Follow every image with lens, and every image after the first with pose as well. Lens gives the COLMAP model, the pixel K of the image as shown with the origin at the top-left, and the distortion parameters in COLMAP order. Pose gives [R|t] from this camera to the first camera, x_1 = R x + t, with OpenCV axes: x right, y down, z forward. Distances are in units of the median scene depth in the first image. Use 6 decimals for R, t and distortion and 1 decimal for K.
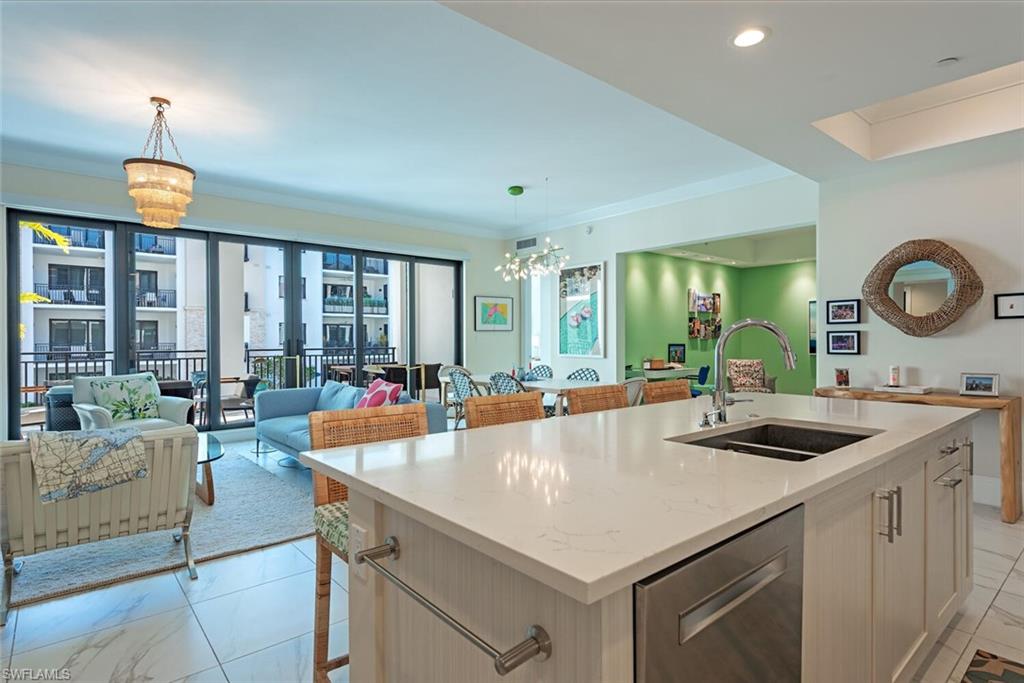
lens RADIAL K [[514.1, 0, 507.3], [0, 514.1, 342.0], [0, 0, 1]] dist [-0.001295, -0.000326]
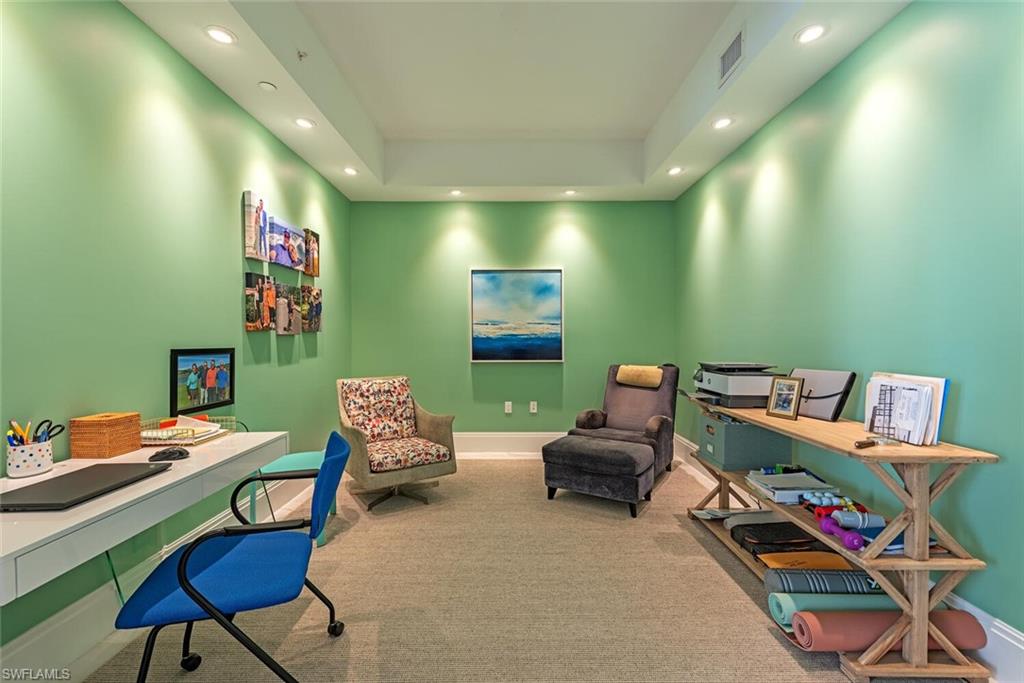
lens RADIAL K [[454.1, 0, 512.0], [0, 454.1, 341.5], [0, 0, 1]] dist [0.000872, -0.000041]
pose [[0.632428, -0.005965, 0.774596, 0.222551], [0.007754, 0.999969, 0.001369, 0.000928], [-0.774581, 0.005140, 0.632454, 0.647847]]
